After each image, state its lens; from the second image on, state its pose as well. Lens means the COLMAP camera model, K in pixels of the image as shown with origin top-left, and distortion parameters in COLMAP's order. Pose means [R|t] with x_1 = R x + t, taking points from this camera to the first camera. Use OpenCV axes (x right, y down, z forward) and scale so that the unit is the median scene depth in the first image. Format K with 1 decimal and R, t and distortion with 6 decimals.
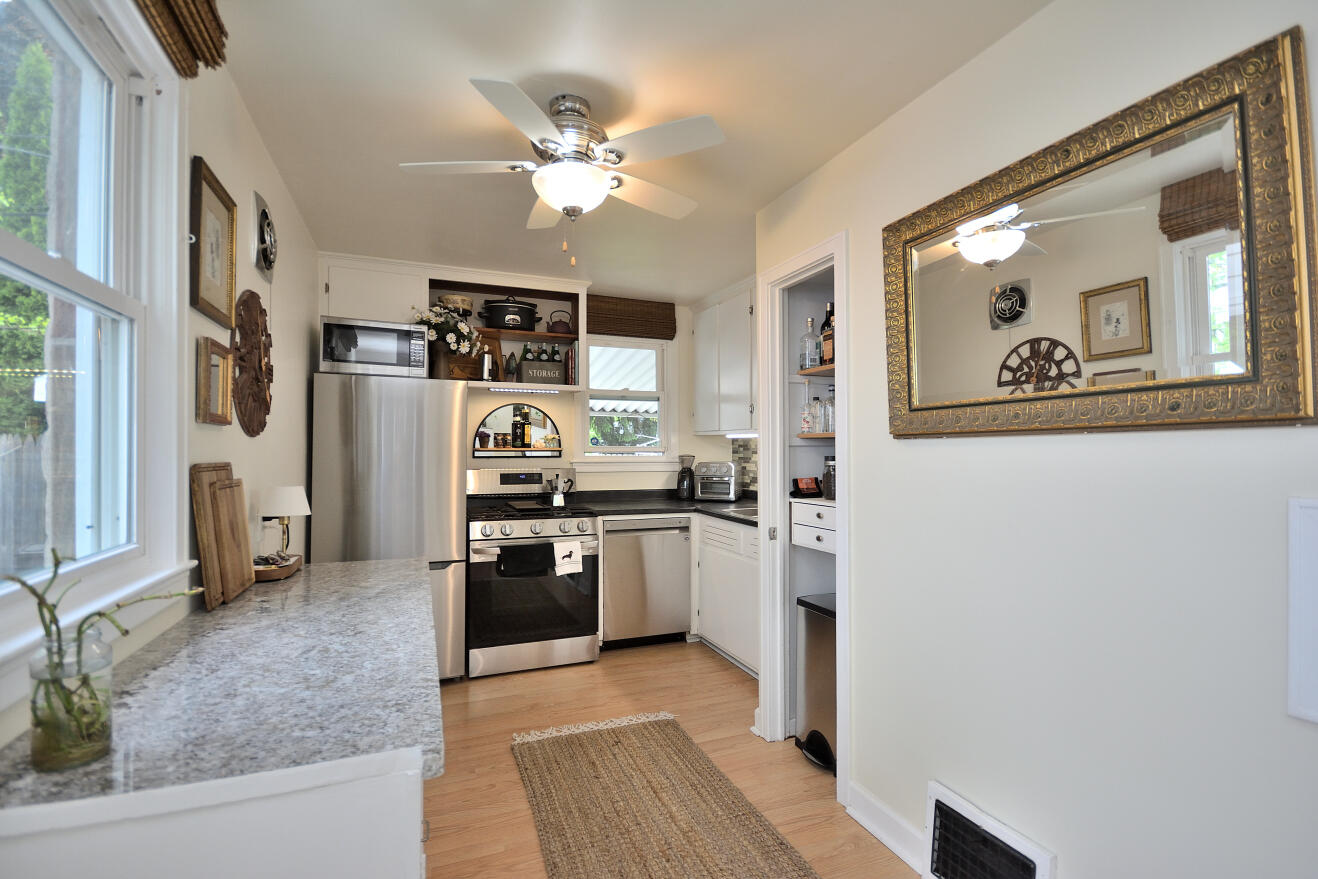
lens RADIAL K [[592.0, 0, 660.1], [0, 592.0, 446.5], [0, 0, 1]] dist [0.001887, -0.000436]
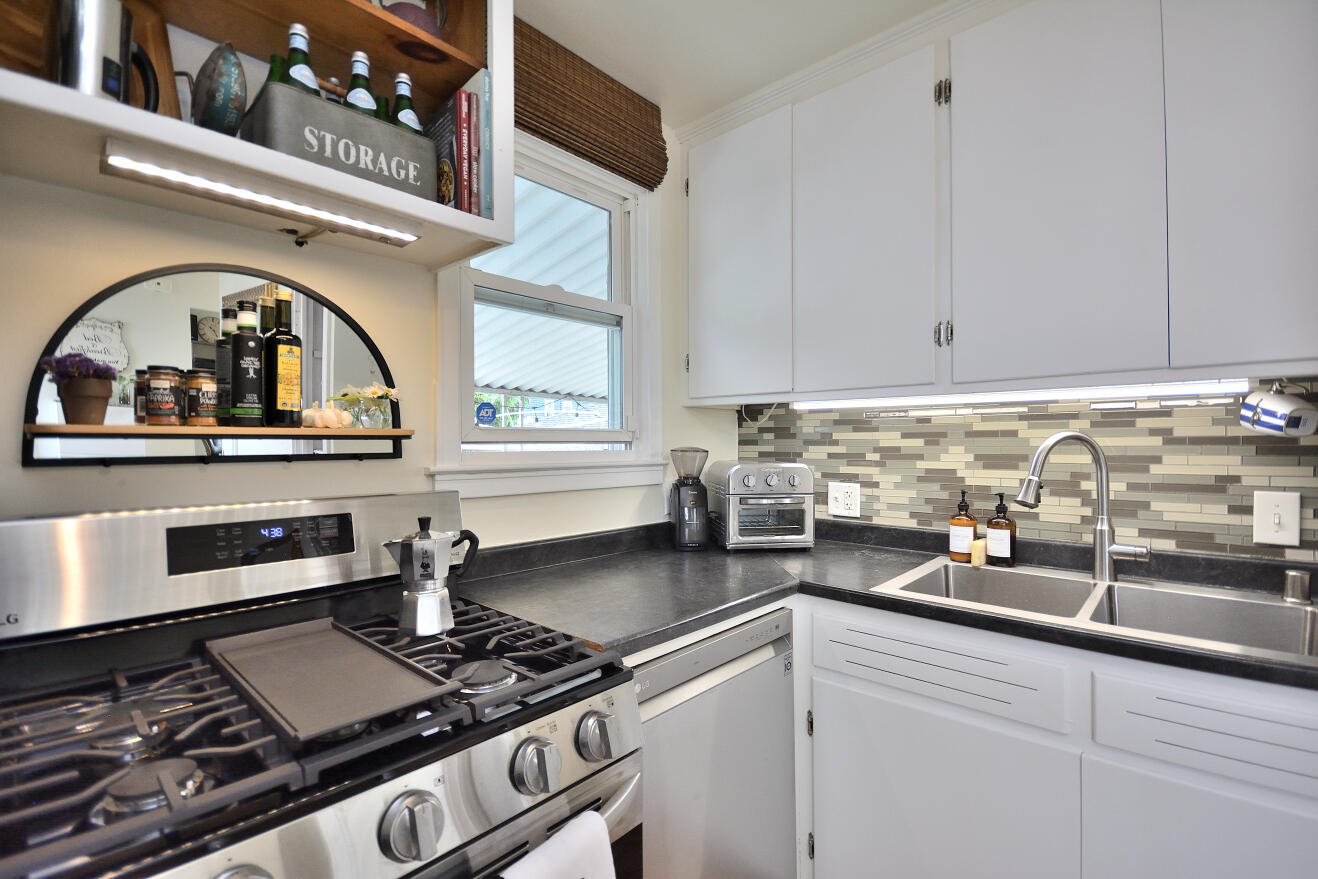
lens RADIAL K [[592.0, 0, 660.1], [0, 592.0, 446.5], [0, 0, 1]] dist [0.001887, -0.000436]
pose [[0.903287, -0.007247, 0.428976, -0.195197], [0.005165, 0.999969, 0.006017, 0.011844], [-0.429006, -0.003220, 0.903296, 0.705271]]
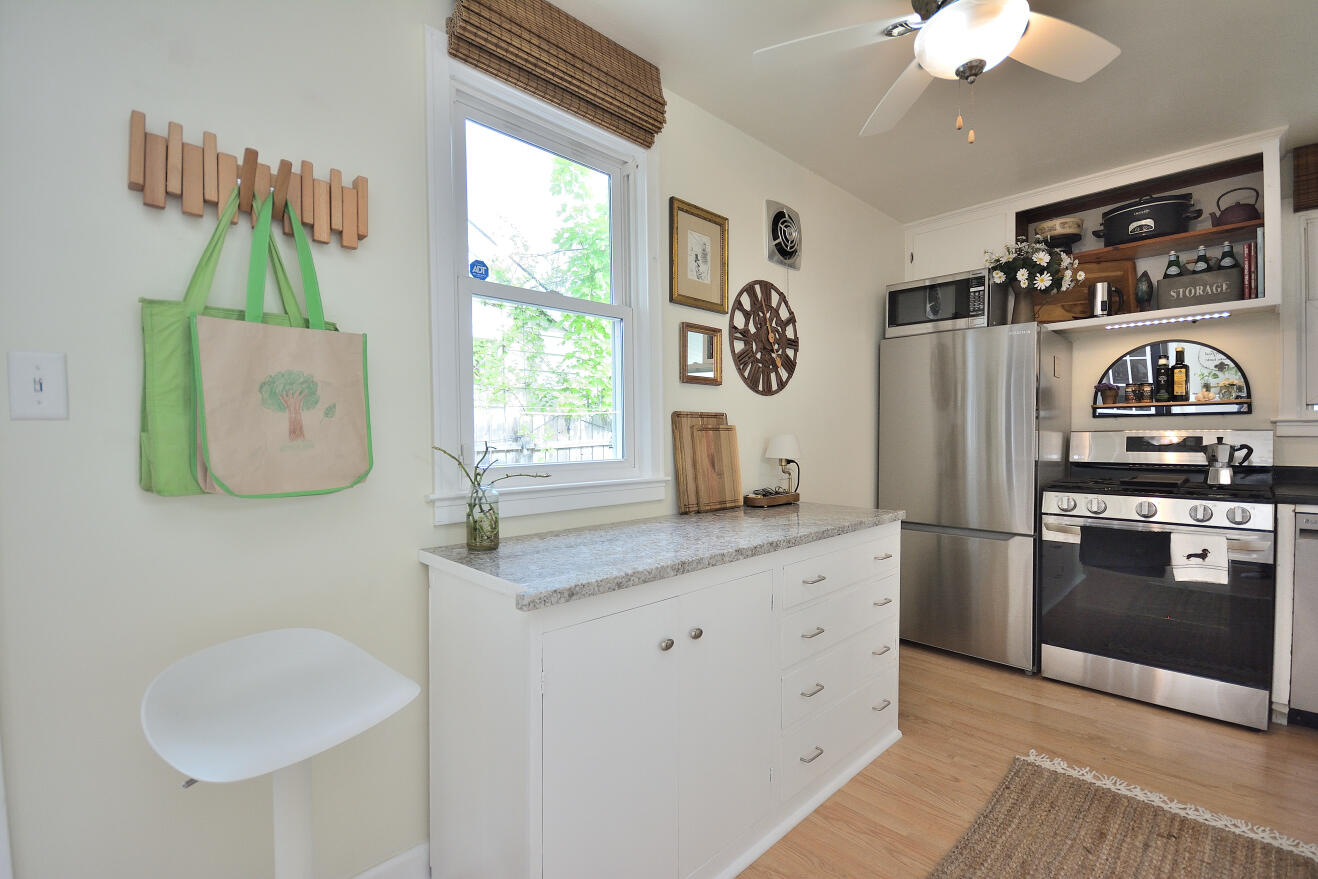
lens RADIAL K [[571.6, 0, 641.1], [0, 571.6, 445.2], [0, 0, 1]] dist [0.000922, -0.011297]
pose [[0.352239, 0.012496, -0.935827, 0.195579], [0.016556, 0.999671, 0.019580, 0.032746], [0.935764, -0.022391, 0.351916, 0.165658]]
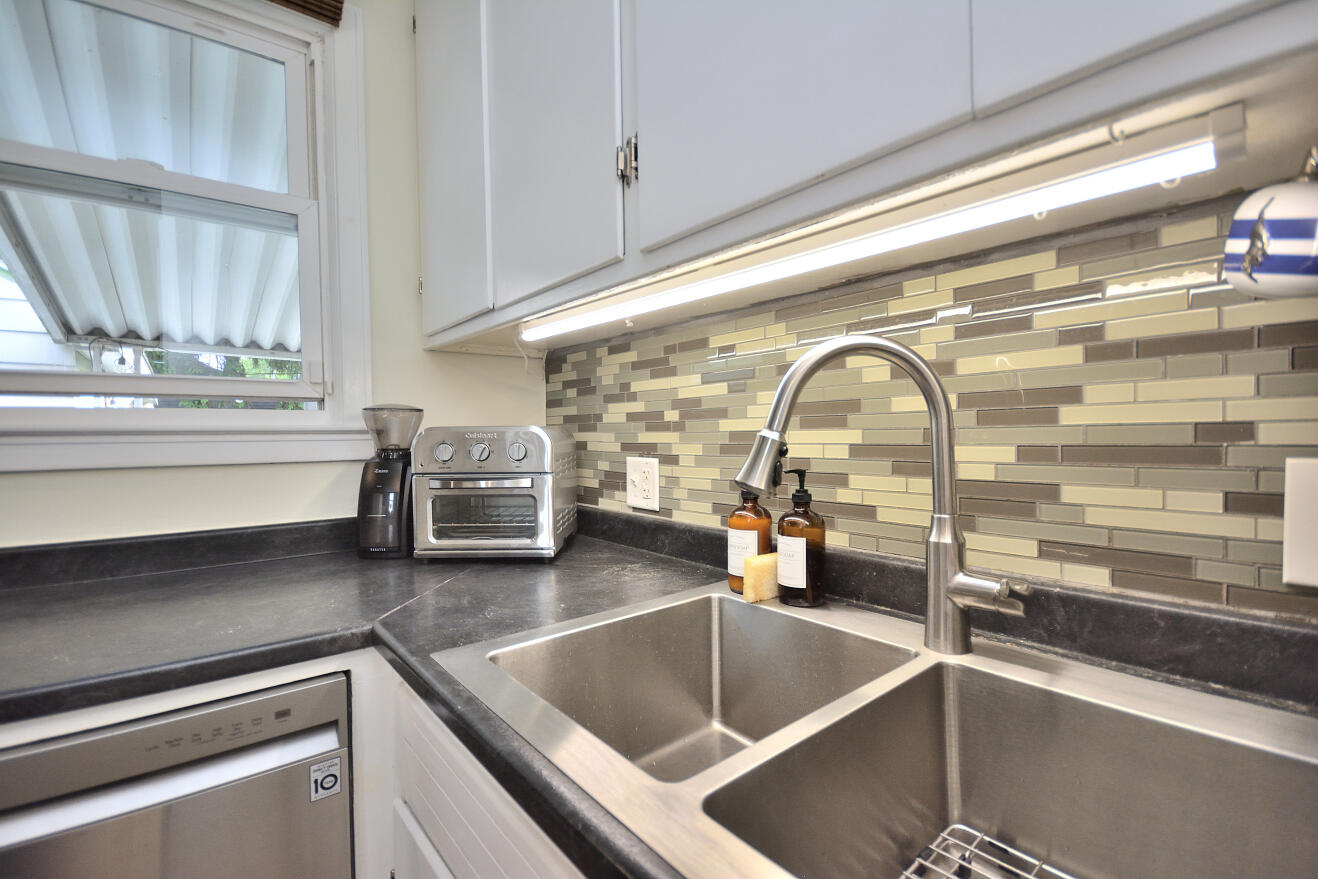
lens RADIAL K [[592.0, 0, 660.1], [0, 592.0, 446.5], [0, 0, 1]] dist [0.001887, -0.000436]
pose [[0.955679, -0.020893, 0.293669, 0.100962], [0.014831, 0.999629, 0.022854, 0.035026], [-0.294037, -0.017485, 0.955634, 0.782669]]
